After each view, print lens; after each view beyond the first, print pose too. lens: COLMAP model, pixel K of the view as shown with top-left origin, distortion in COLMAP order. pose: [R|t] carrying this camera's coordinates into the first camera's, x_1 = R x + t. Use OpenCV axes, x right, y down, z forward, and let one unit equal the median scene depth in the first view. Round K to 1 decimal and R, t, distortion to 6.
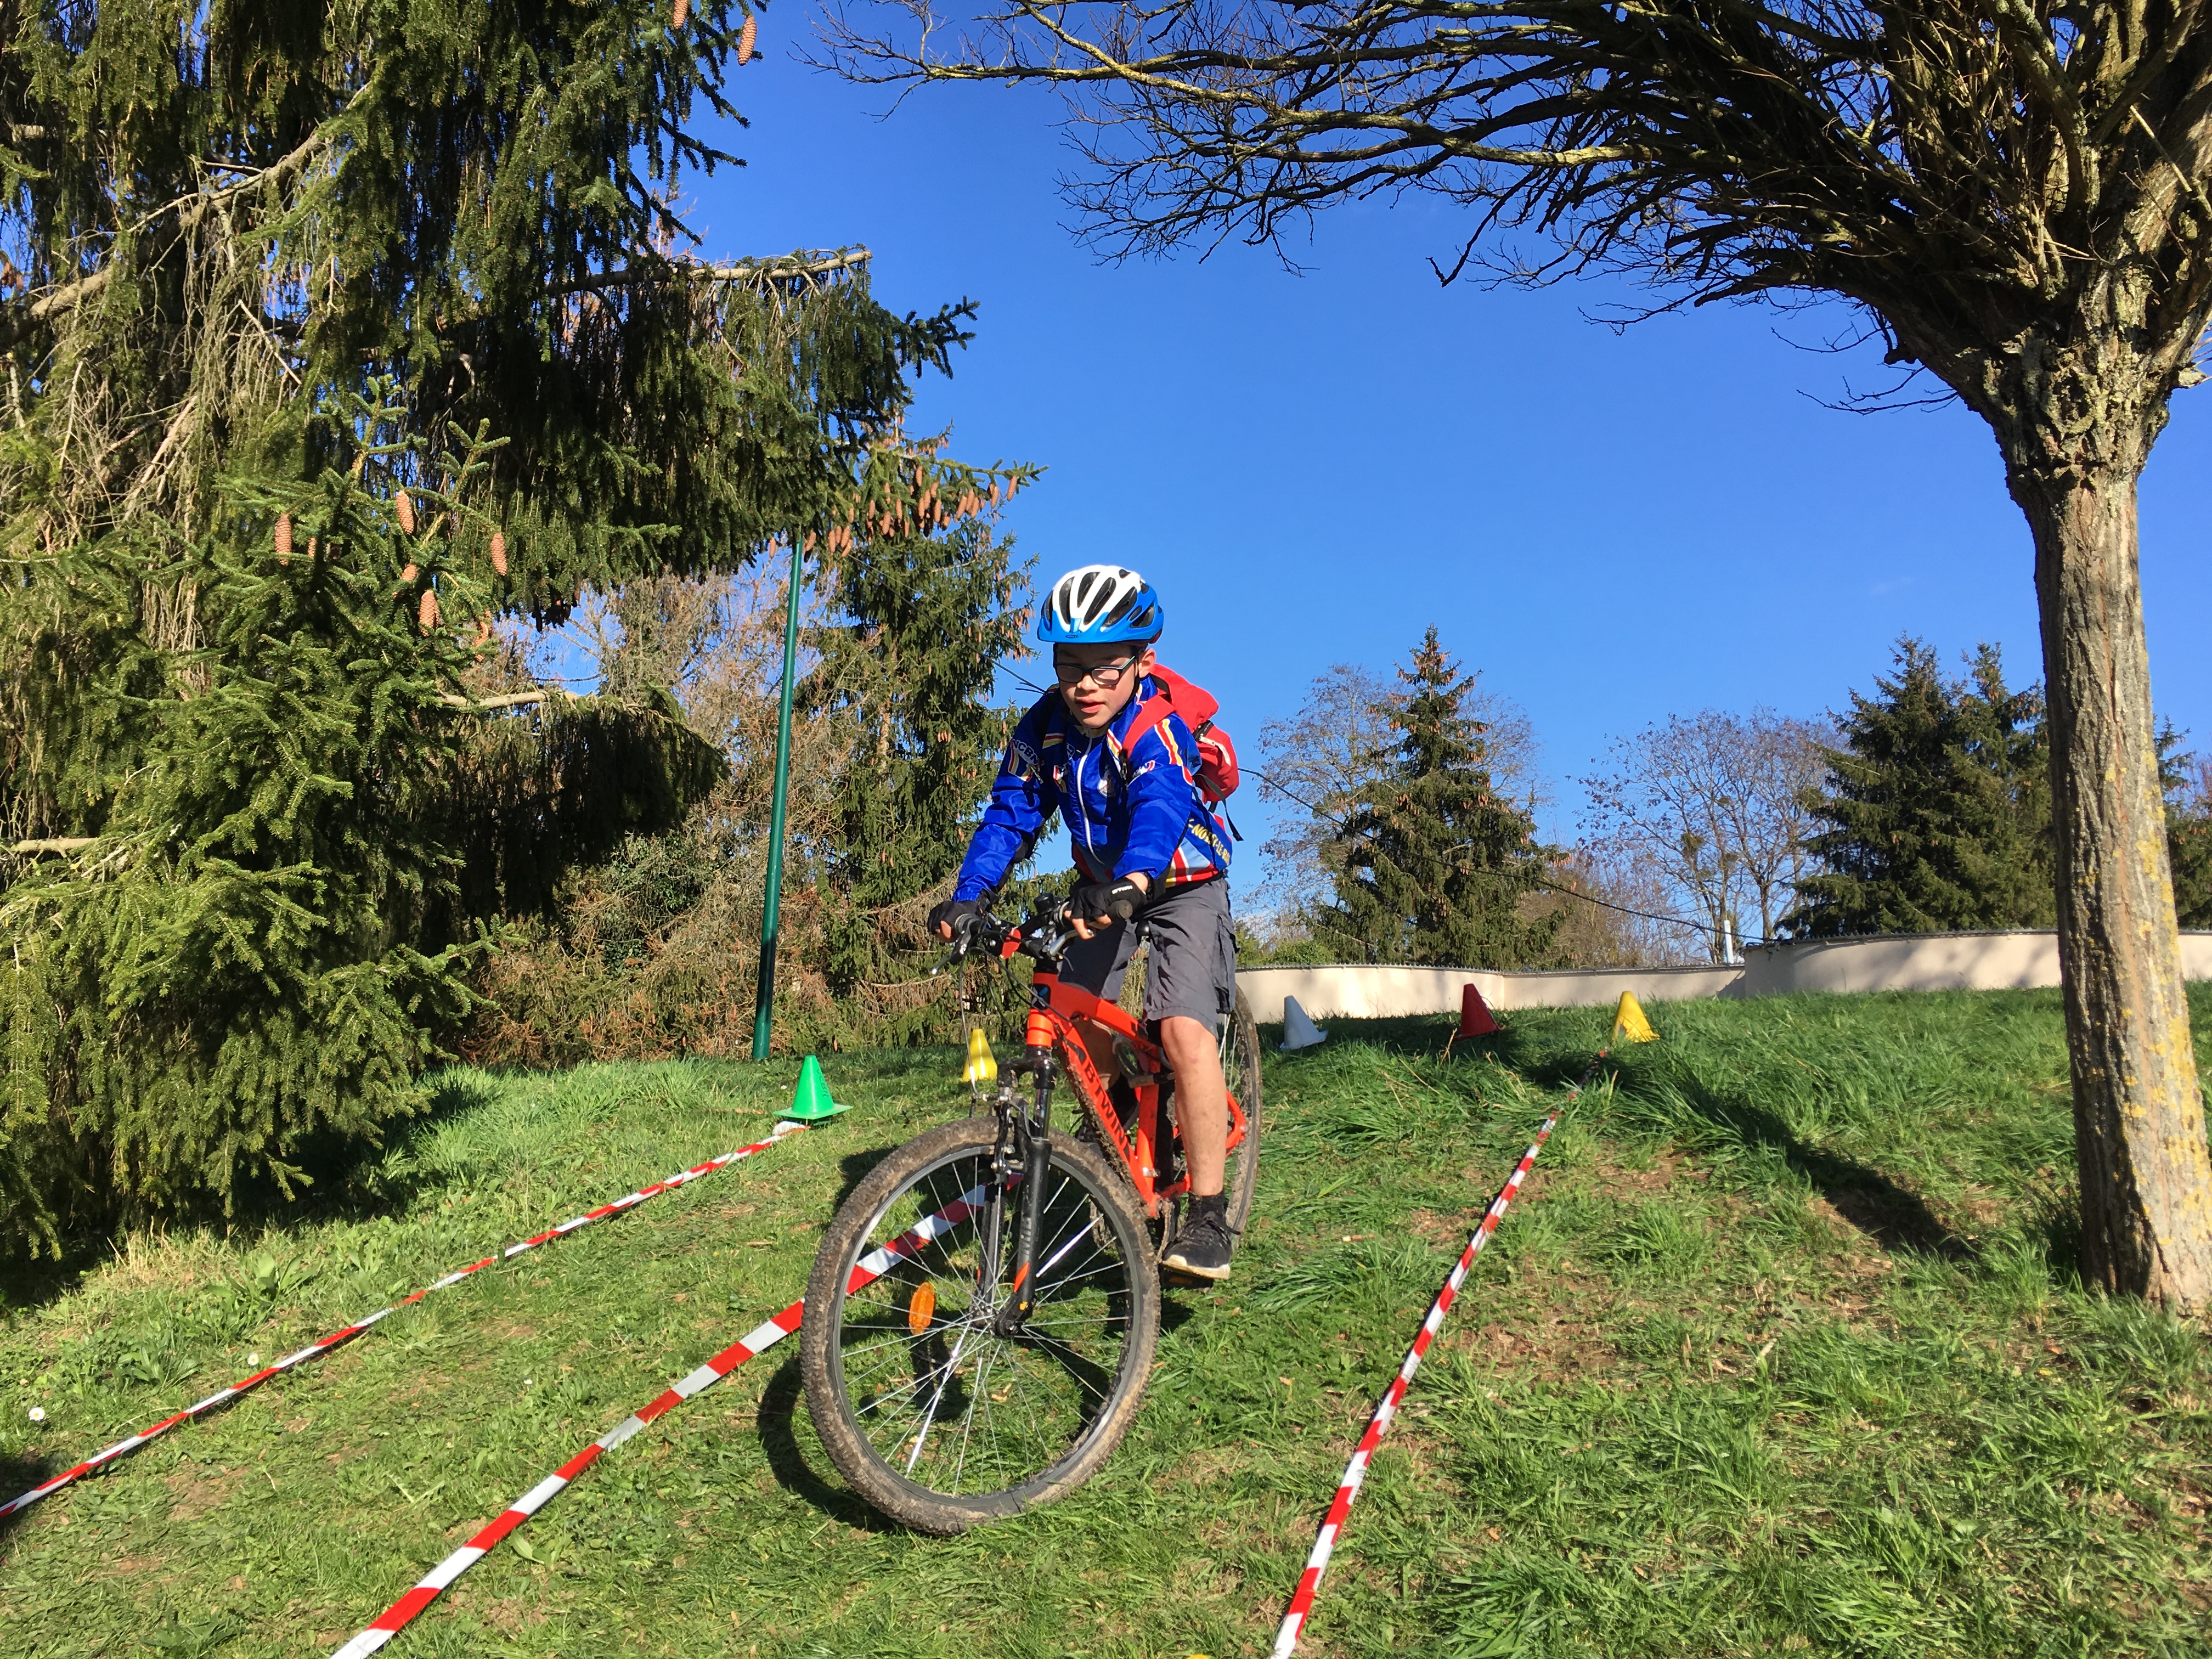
lens RADIAL K [[1900.6, 0, 1106.0], [0, 1900.6, 829.5], [0, 0, 1]] dist [0.074901, -0.105159]
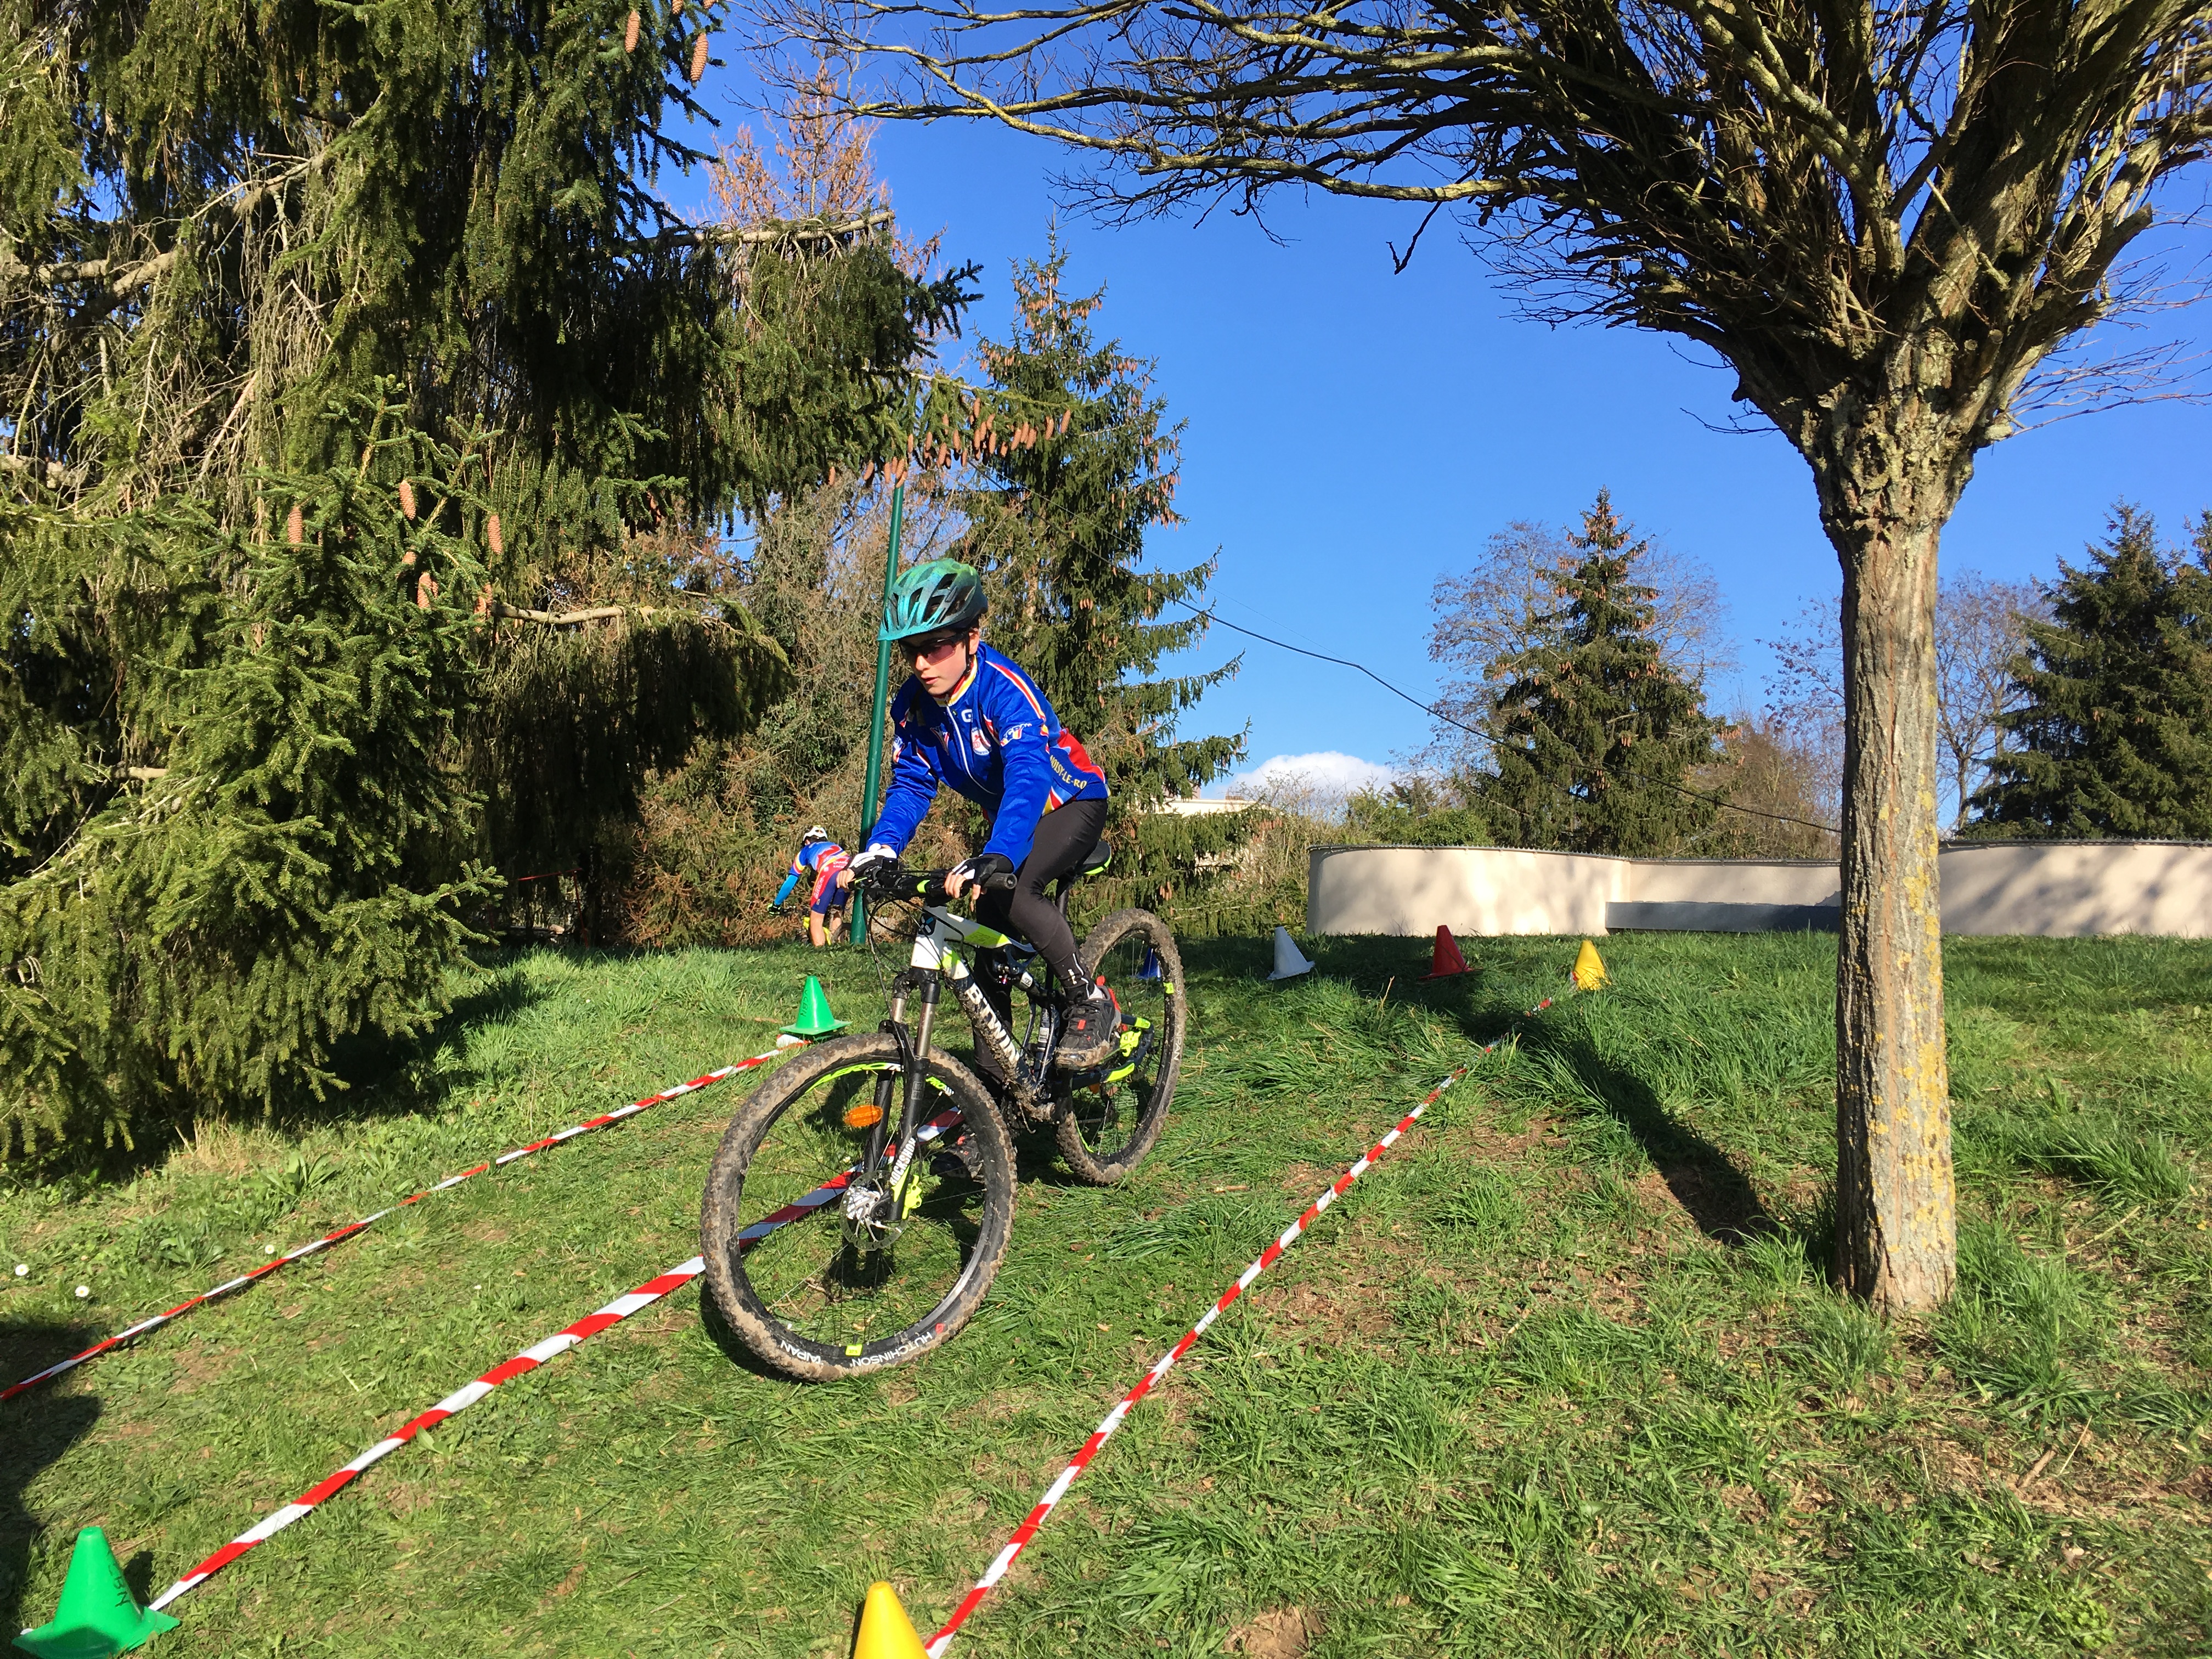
lens RADIAL K [[1891.3, 0, 1077.5], [0, 1891.3, 831.1], [0, 0, 1]] dist [0.090915, -0.136238]
pose [[0.994949, 0.028330, -0.096302, 0.157577], [-0.020979, 0.996849, 0.076500, -0.080716], [0.098165, -0.074094, 0.992408, -0.090196]]
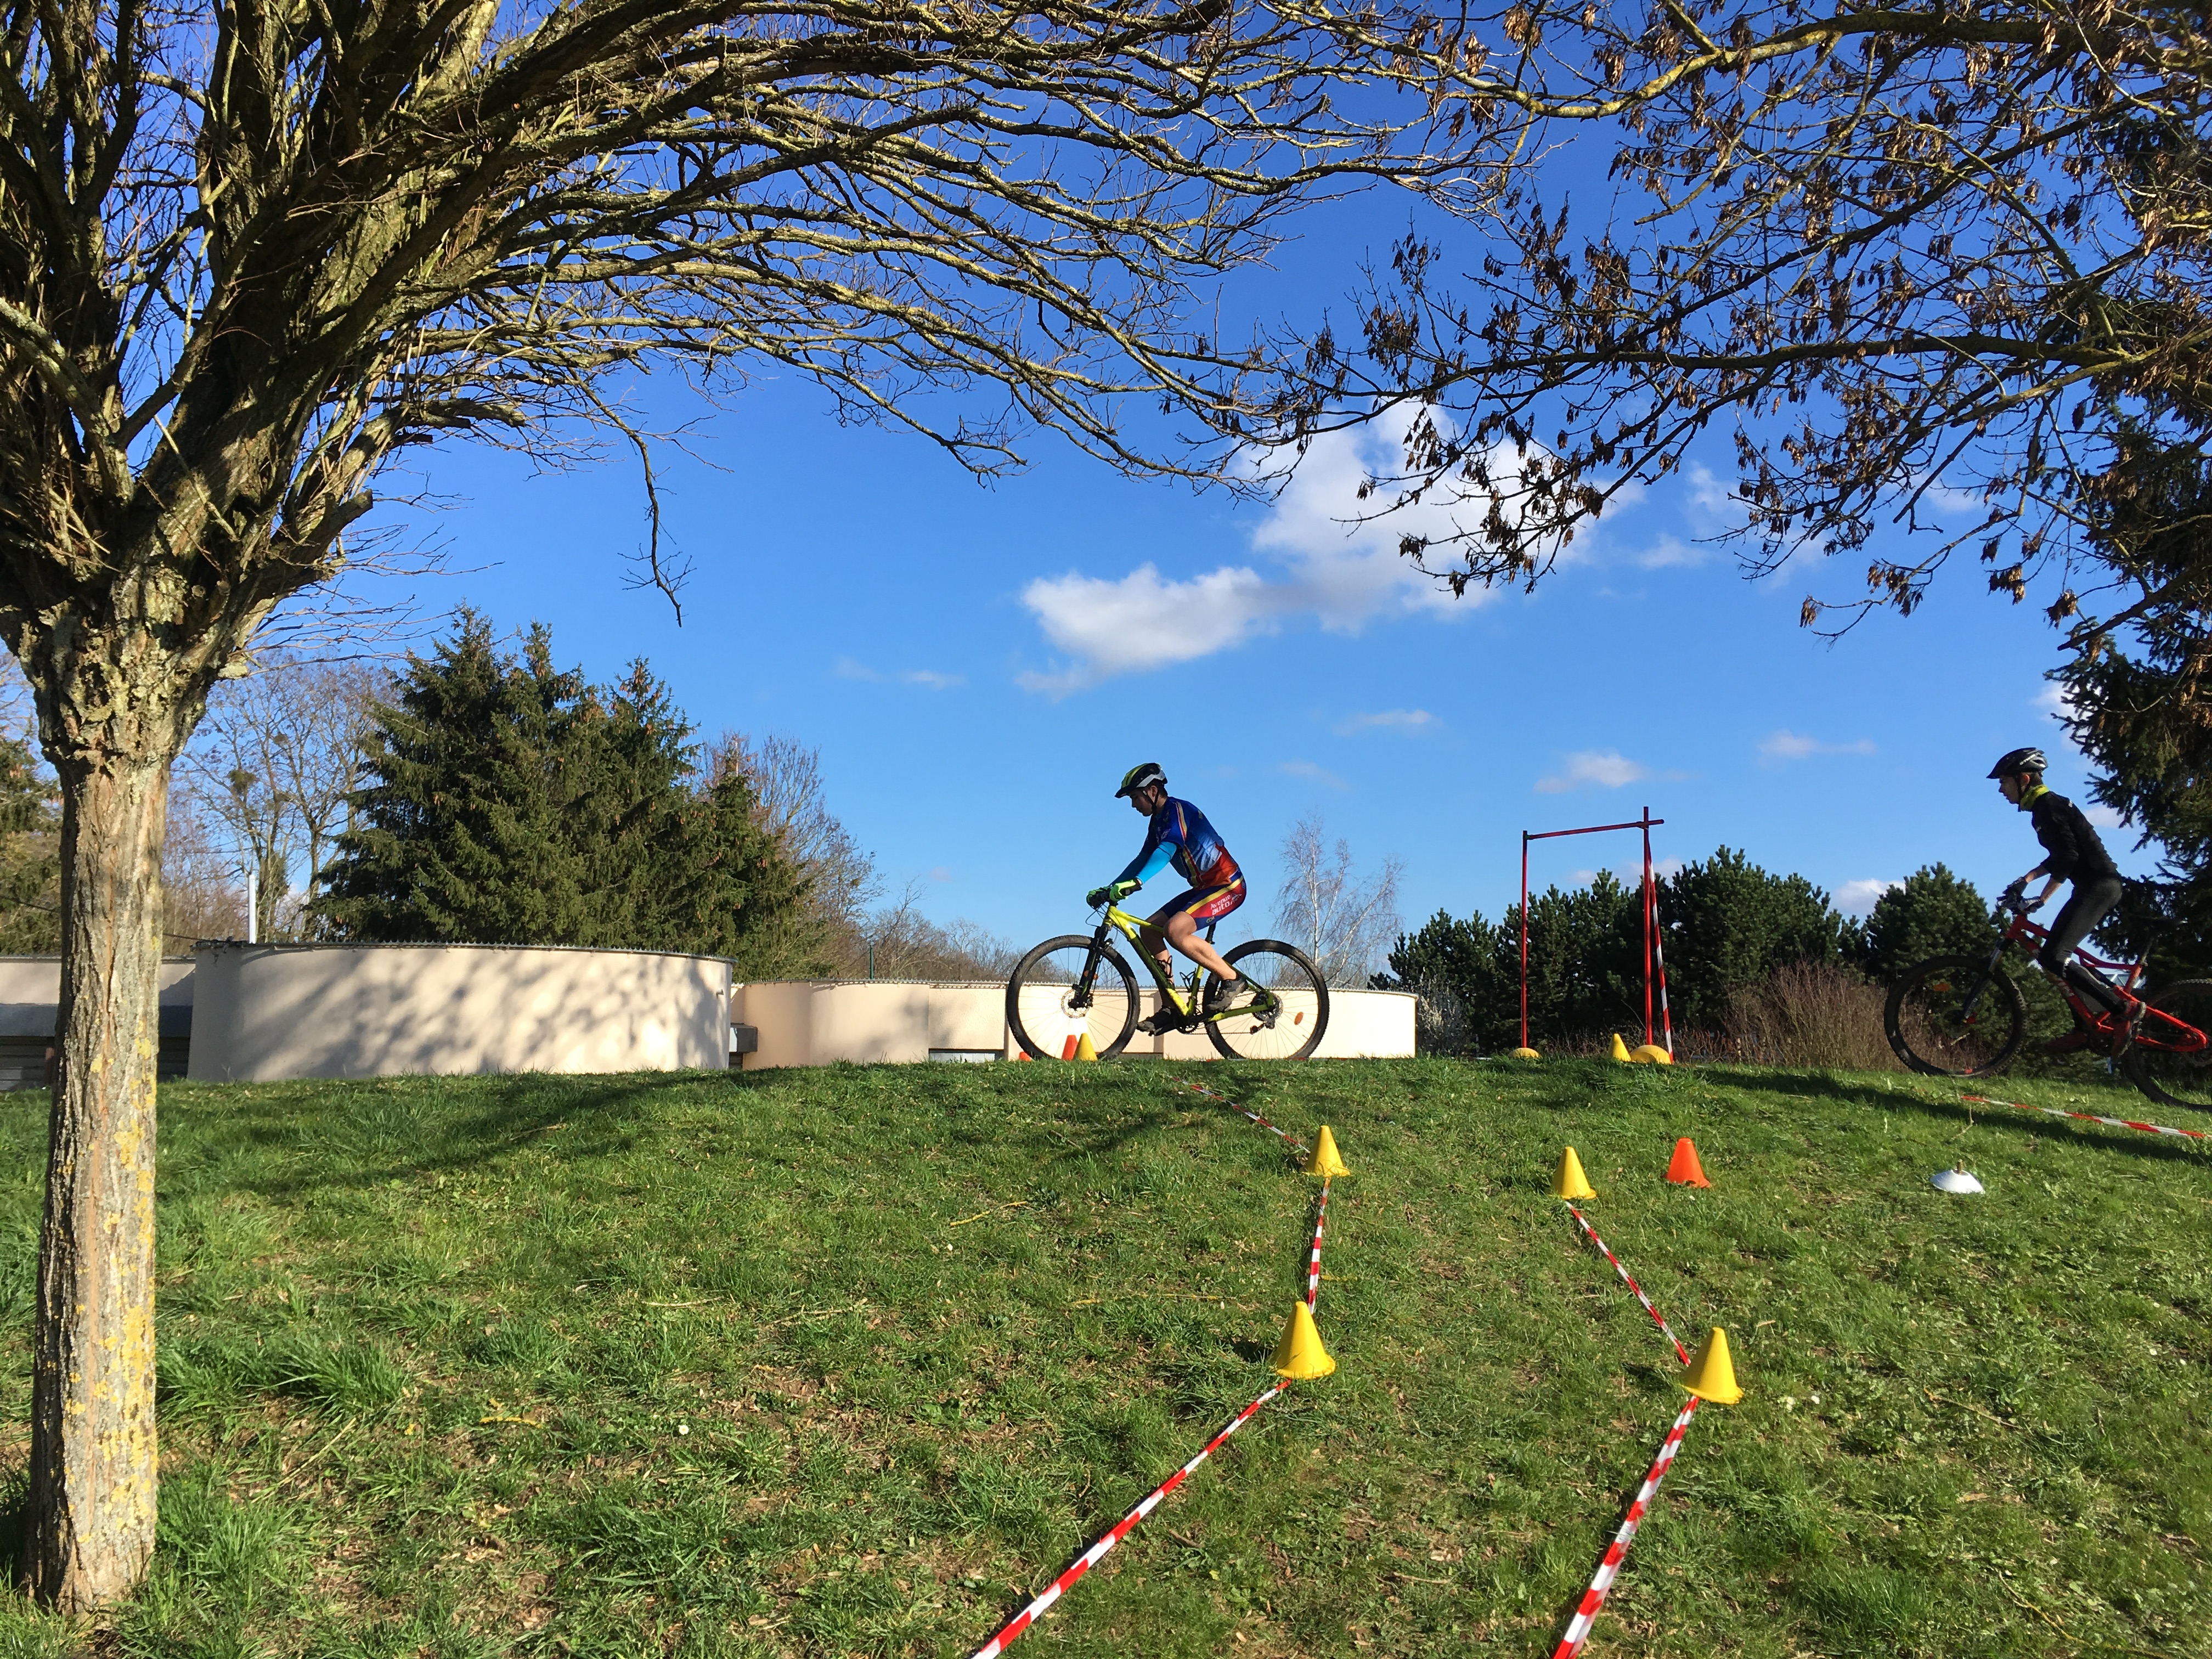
lens RADIAL K [[1900.6, 0, 1106.0], [0, 1900.6, 829.5], [0, 0, 1]] dist [0.074901, -0.105159]
pose [[0.750582, 0.063193, 0.657749, 0.219641], [-0.087226, 0.996181, 0.003830, -0.178577], [-0.654995, -0.060248, 0.753228, -0.085696]]
